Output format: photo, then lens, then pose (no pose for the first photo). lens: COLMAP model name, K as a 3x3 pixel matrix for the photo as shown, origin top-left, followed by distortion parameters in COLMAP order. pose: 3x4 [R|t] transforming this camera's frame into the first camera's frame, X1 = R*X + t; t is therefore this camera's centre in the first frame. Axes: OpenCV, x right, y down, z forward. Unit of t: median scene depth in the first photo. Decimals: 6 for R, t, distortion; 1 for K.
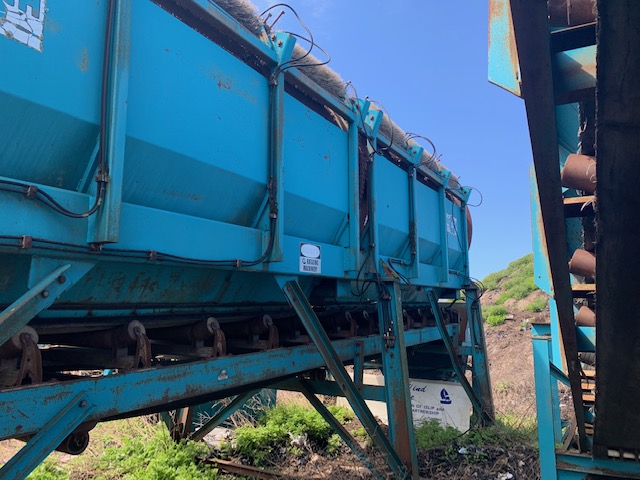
lens RADIAL K [[489.1, 0, 322.3], [0, 489.1, 230.1], [0, 0, 1]] dist [0.062677, -0.077284]
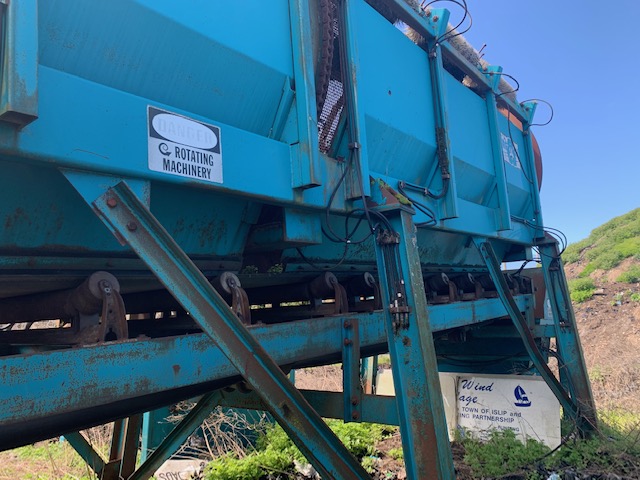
lens RADIAL K [[495.1, 0, 320.0], [0, 495.1, 240.0], [0, 0, 1]] dist [0.020083, -0.003583]
pose [[0.987621, -0.088826, -0.129289, 0.079918], [0.092179, 0.995538, 0.020170, 0.076071], [0.126920, -0.031838, 0.991402, 0.274968]]
